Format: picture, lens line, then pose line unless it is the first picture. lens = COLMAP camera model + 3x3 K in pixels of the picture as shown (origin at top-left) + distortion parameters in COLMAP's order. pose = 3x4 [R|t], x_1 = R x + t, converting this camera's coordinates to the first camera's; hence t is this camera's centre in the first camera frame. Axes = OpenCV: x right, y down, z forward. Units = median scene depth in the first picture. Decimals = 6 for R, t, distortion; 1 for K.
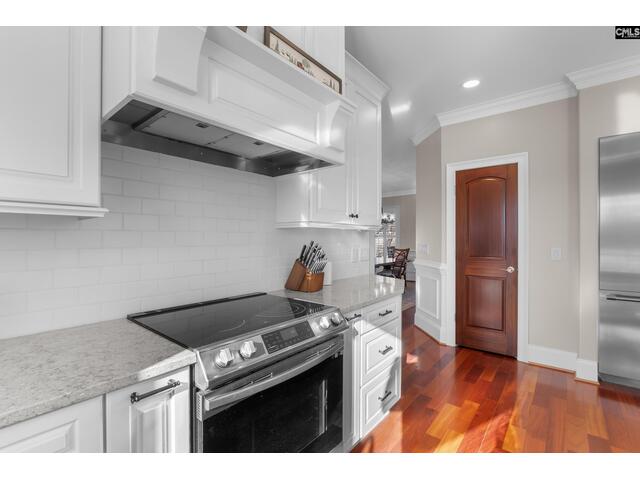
lens RADIAL K [[297.6, 0, 316.3], [0, 297.6, 239.2], [0, 0, 1]] dist [0.000801, -0.000355]
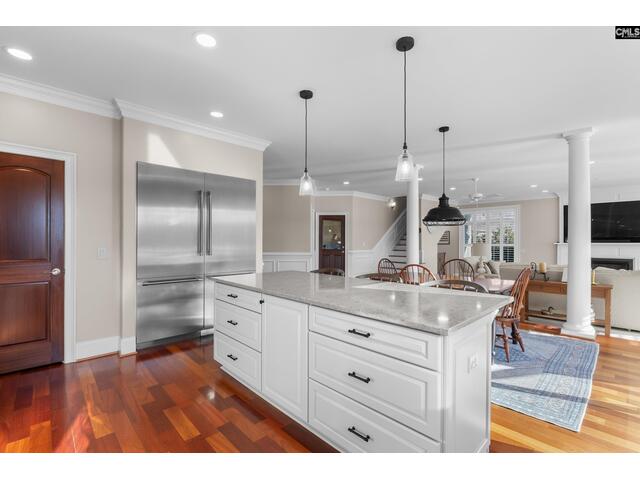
lens RADIAL K [[297.6, 0, 316.4], [0, 297.6, 242.3], [0, 0, 1]] dist [0.000801, -0.000355]
pose [[0.131707, -0.001605, 0.991287, -0.212673], [-0.006514, 0.999976, 0.002485, 0.001011], [-0.991267, -0.006784, 0.131693, 0.064287]]
